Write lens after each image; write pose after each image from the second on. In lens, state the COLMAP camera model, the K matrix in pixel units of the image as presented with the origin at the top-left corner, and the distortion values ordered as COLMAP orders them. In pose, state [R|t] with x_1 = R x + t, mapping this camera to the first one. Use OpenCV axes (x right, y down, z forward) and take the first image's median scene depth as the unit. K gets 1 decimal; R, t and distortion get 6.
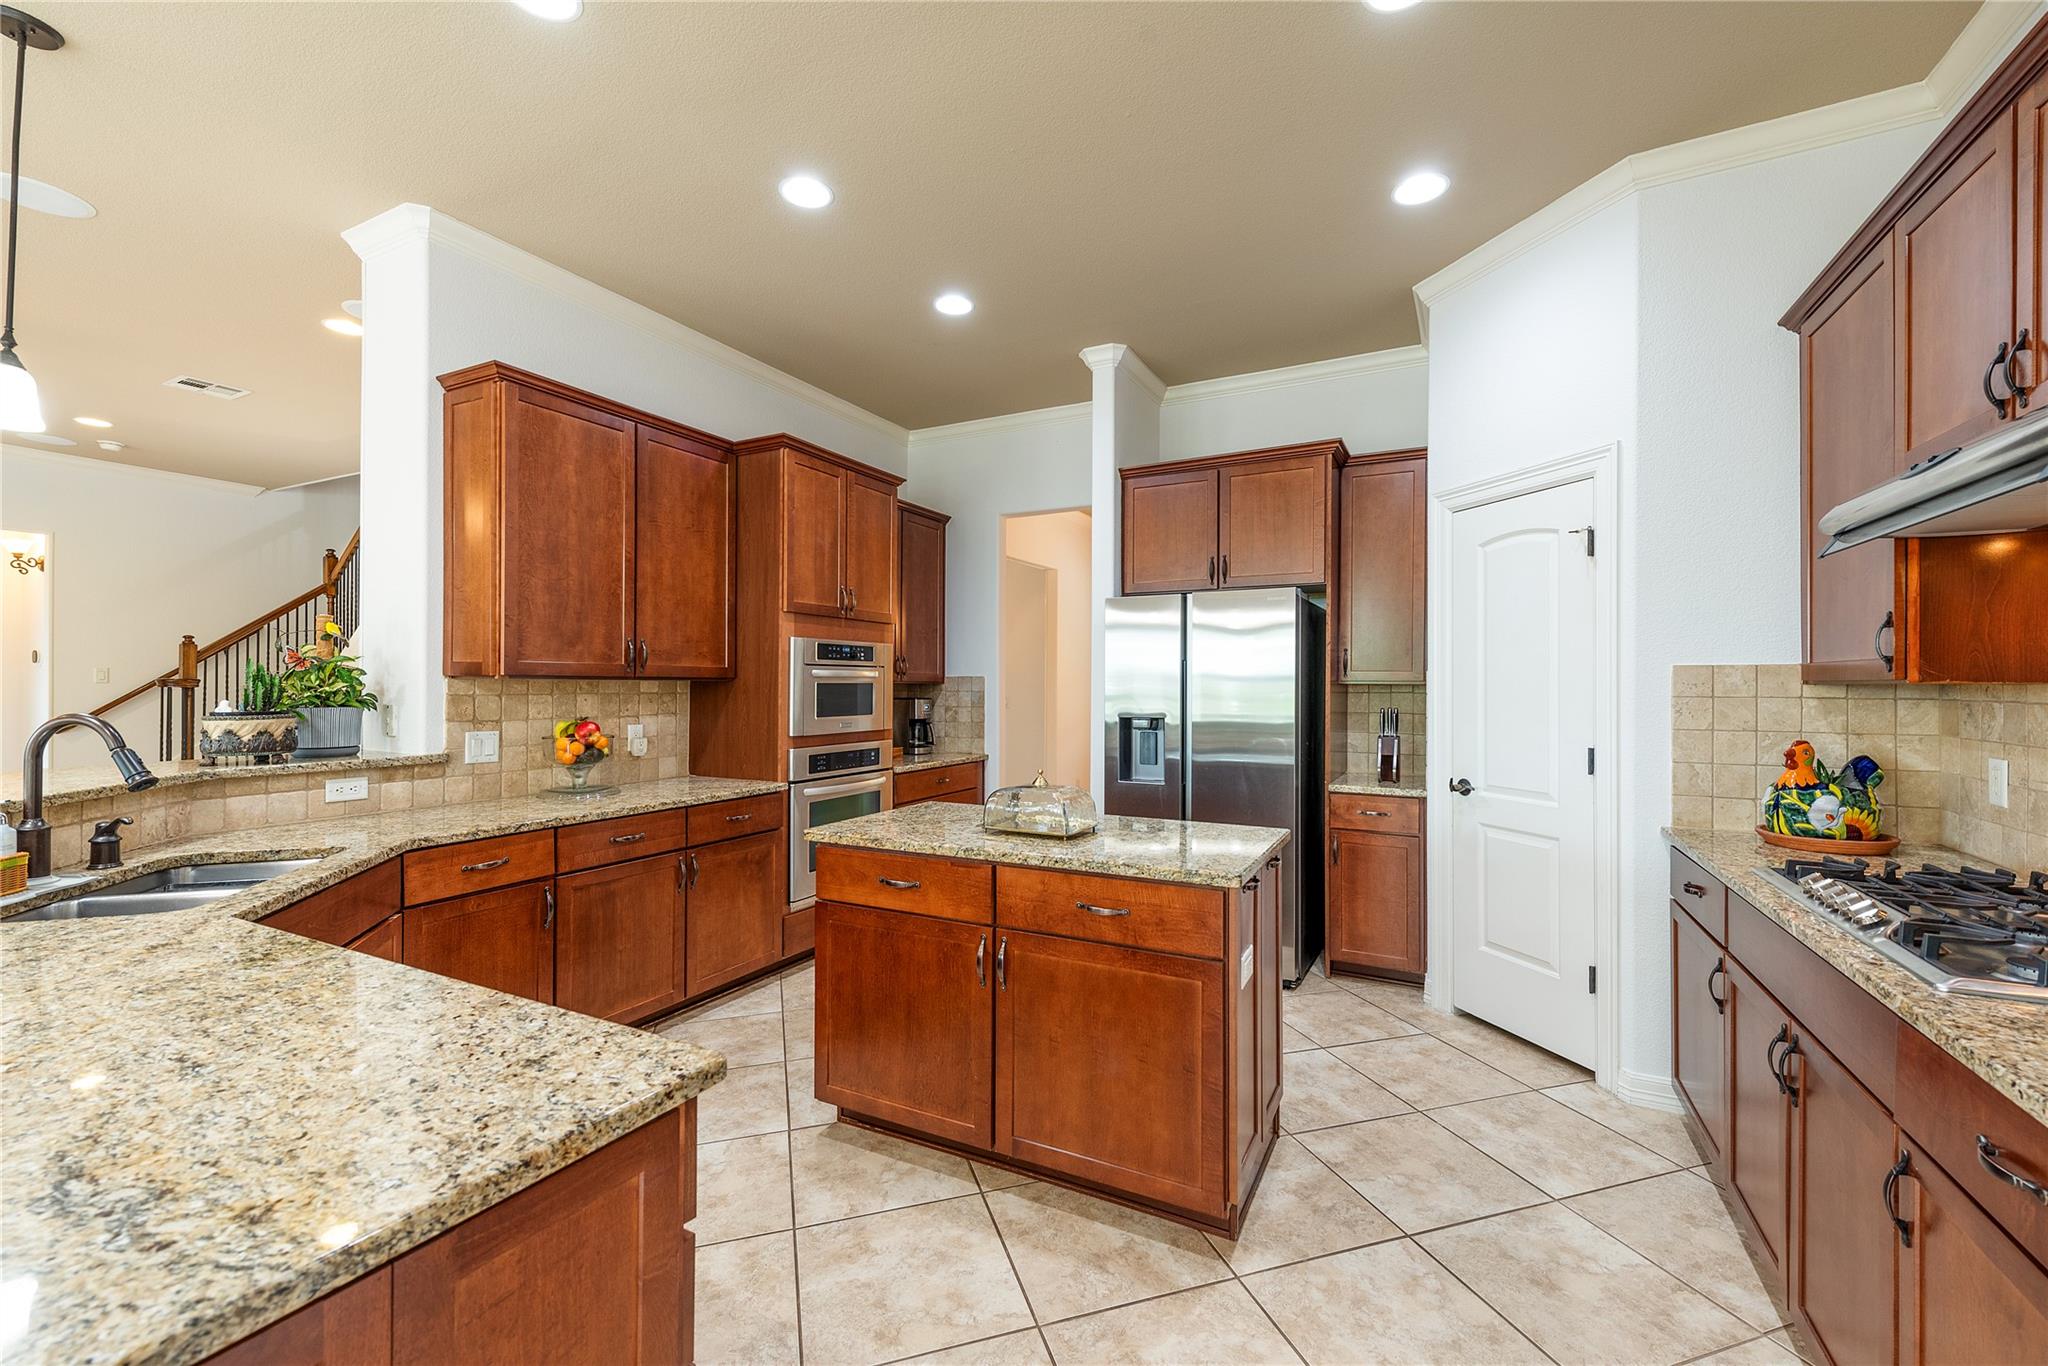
lens RADIAL K [[848.5, 0, 1030.5], [0, 848.5, 682.1], [0, 0, 1]] dist [-0.003121, -0.002158]
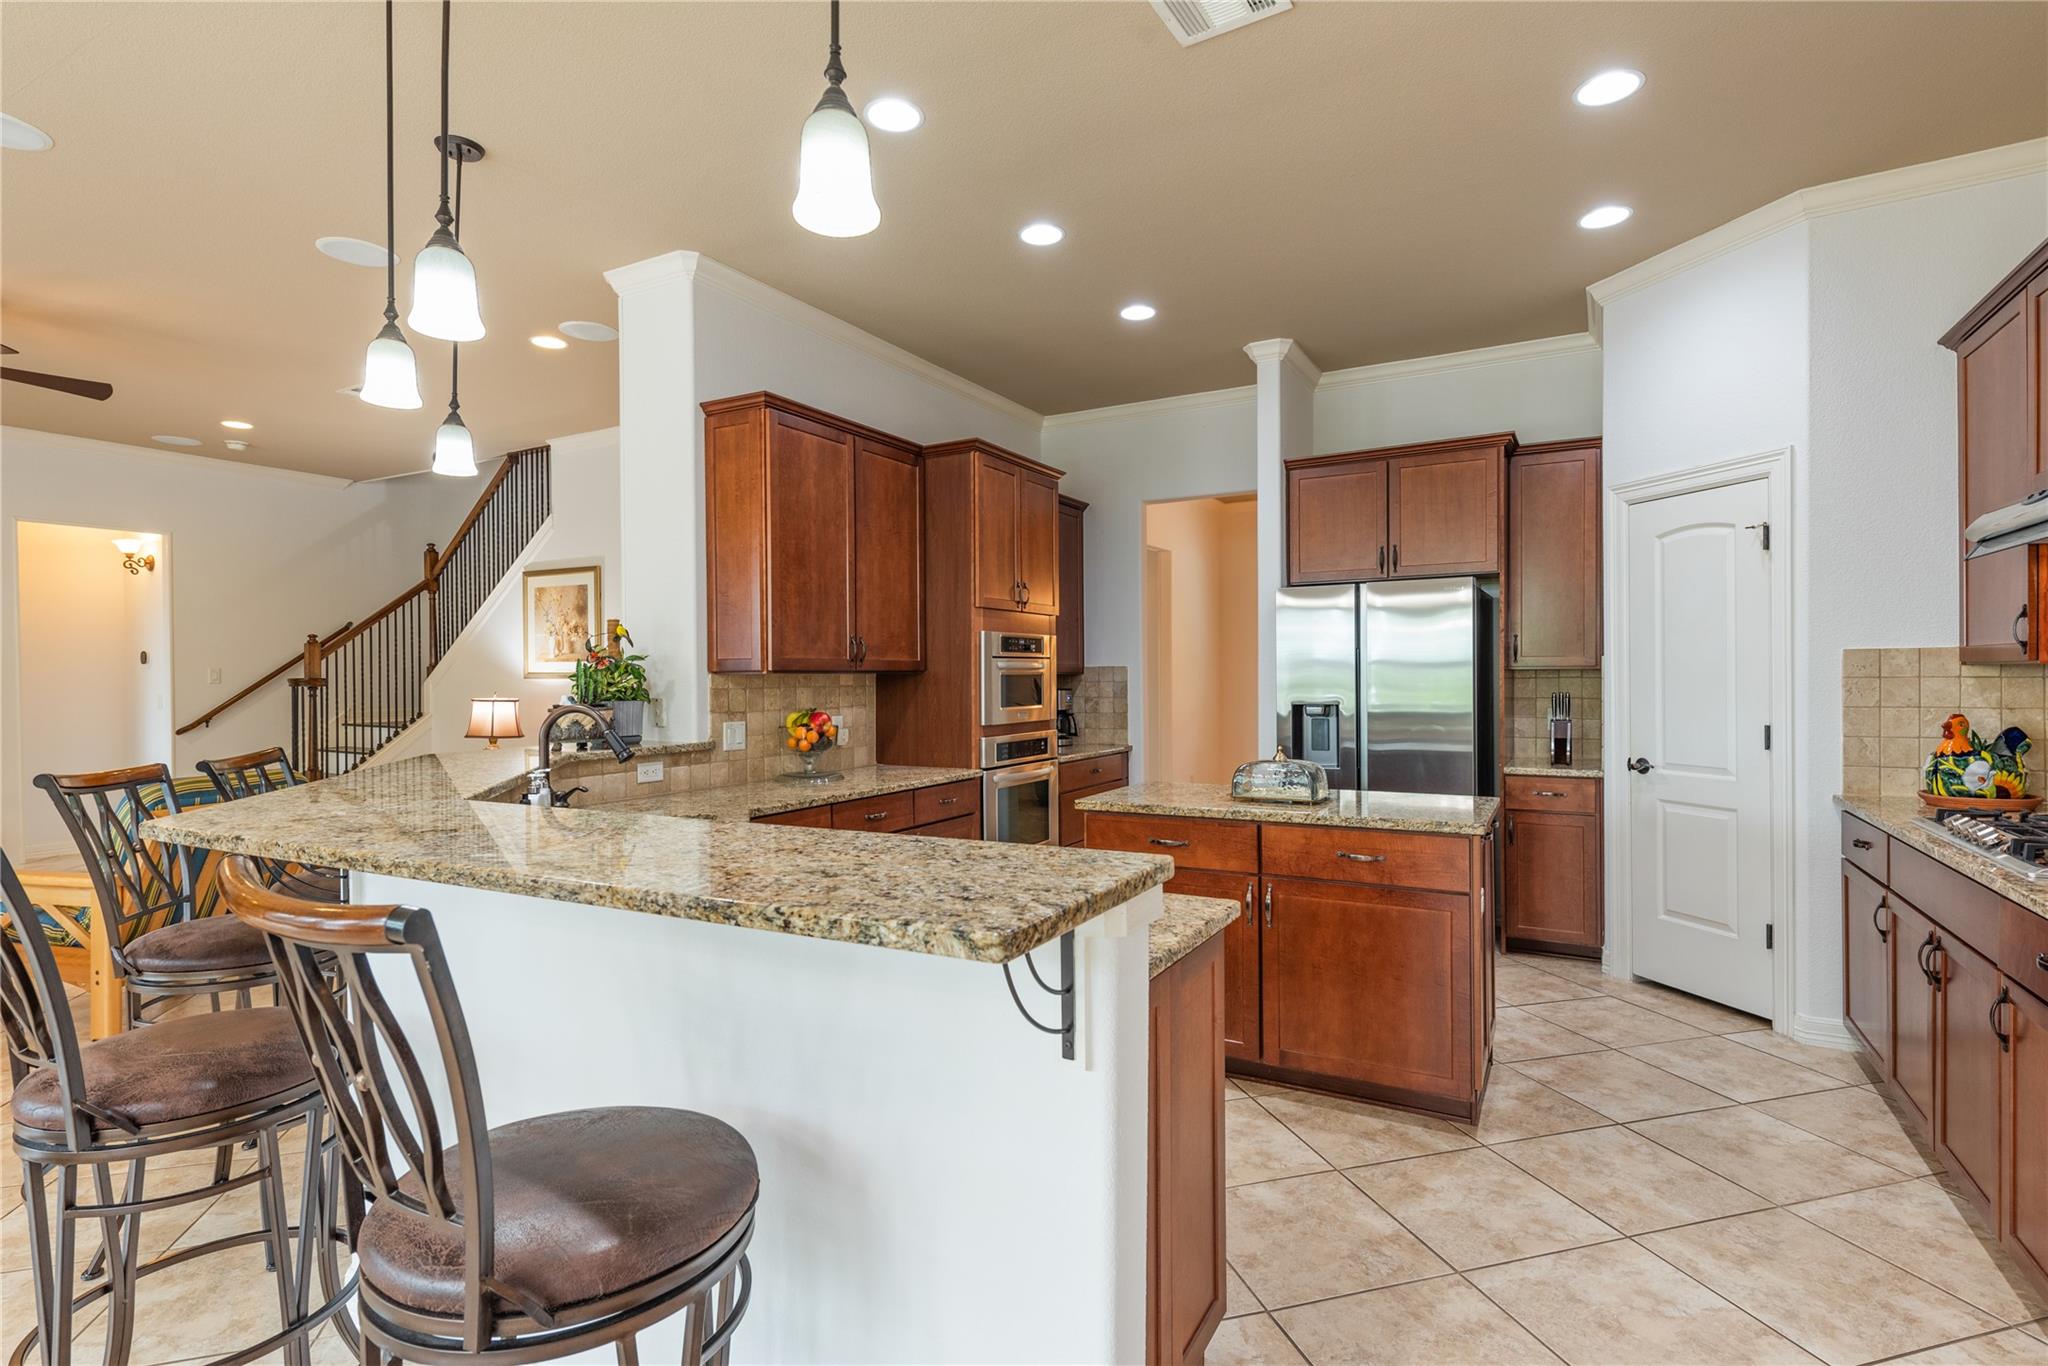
lens RADIAL K [[1017.9, 0, 1016.9], [0, 1017.9, 682.5], [0, 0, 1]] dist [-0.007169, -0.001847]
pose [[0.999105, -0.011275, -0.040767, -0.246430], [0.011680, 0.999885, 0.009724, -0.001580], [0.040652, -0.010192, 0.999121, -0.337781]]
